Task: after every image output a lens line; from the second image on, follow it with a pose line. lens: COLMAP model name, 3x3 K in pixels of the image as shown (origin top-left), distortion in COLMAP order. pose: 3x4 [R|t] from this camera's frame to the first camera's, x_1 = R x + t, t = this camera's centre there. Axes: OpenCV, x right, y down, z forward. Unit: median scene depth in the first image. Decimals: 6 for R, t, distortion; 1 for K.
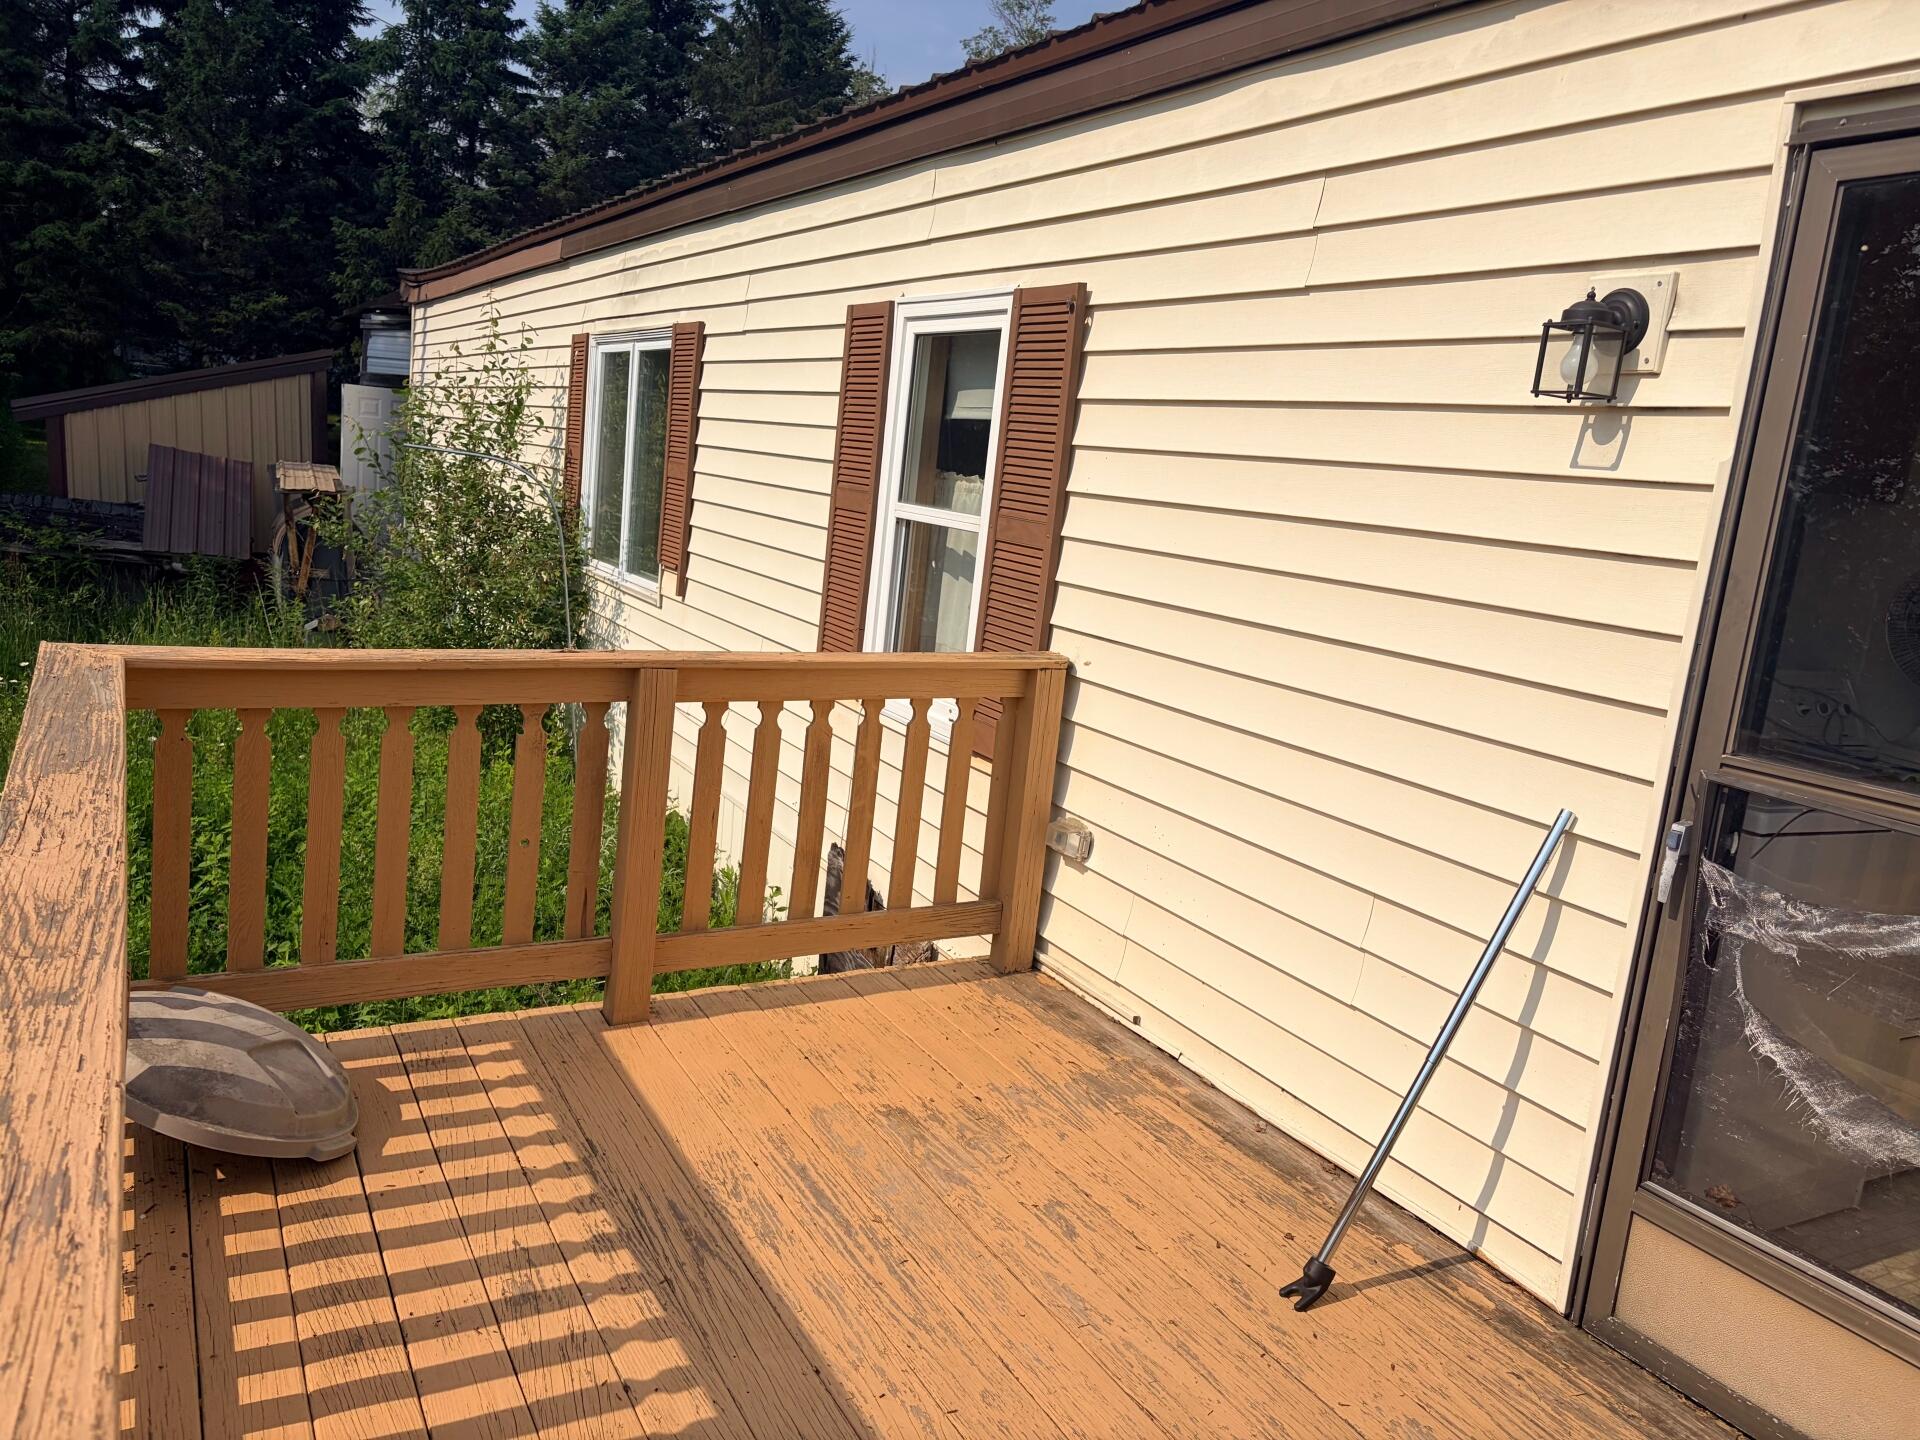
lens RADIAL K [[1476.3, 0, 960.0], [0, 1476.3, 720.0], [0, 0, 1]] dist [0.042217, -0.027650]
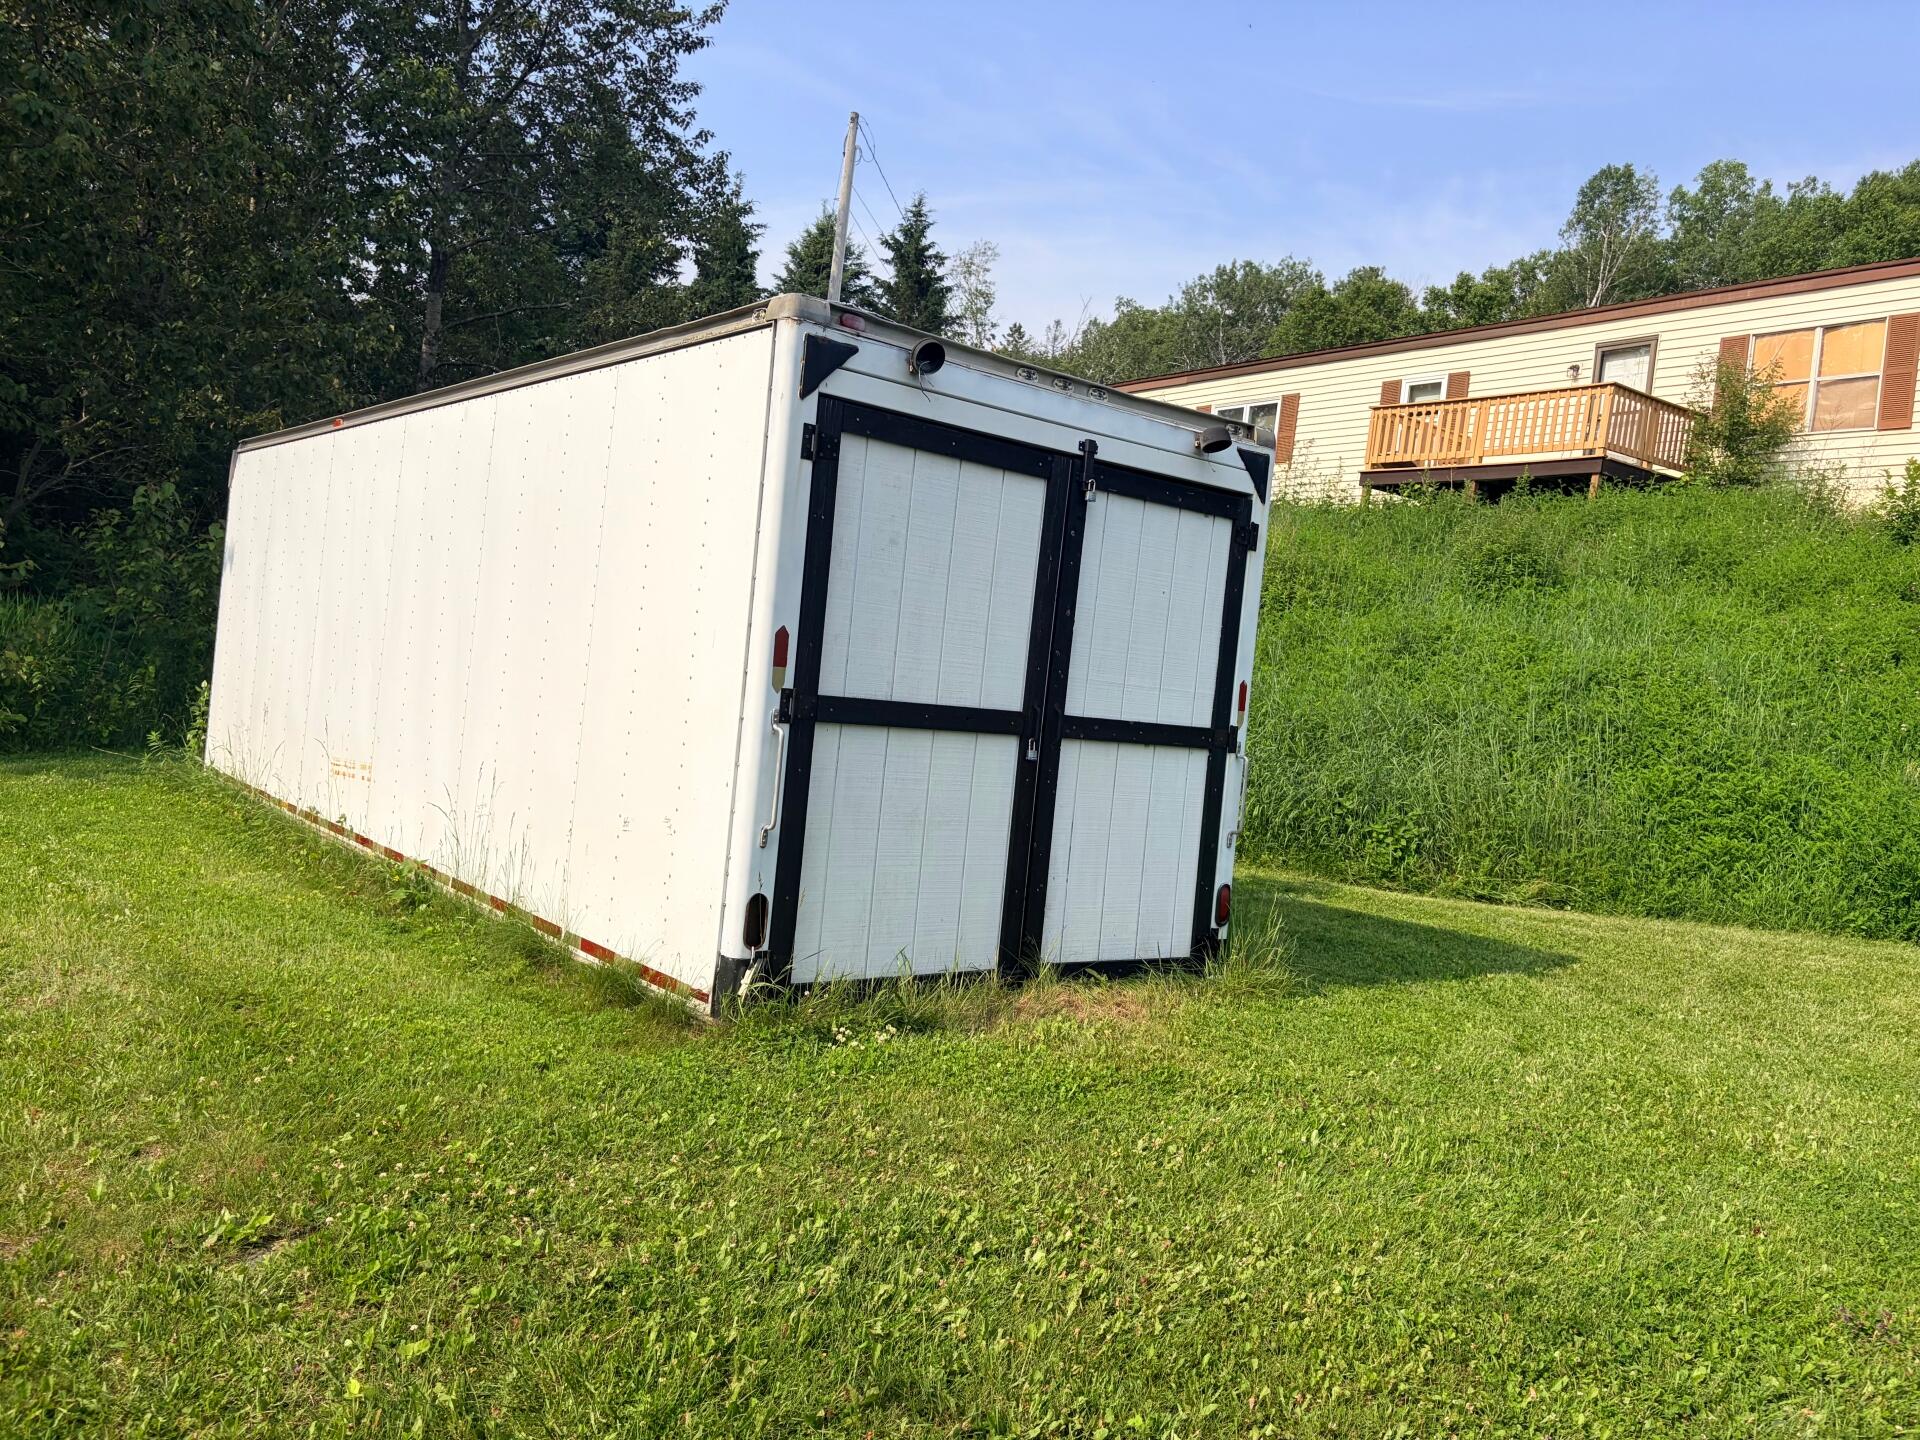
lens RADIAL K [[1476.3, 0, 960.0], [0, 1476.3, 720.0], [0, 0, 1]] dist [0.042217, -0.027650]
pose [[0.980296, -0.015429, 0.196931, -2.474878], [0.042590, 0.990006, -0.134439, 1.424487], [-0.192888, 0.140177, 0.971156, -3.294367]]
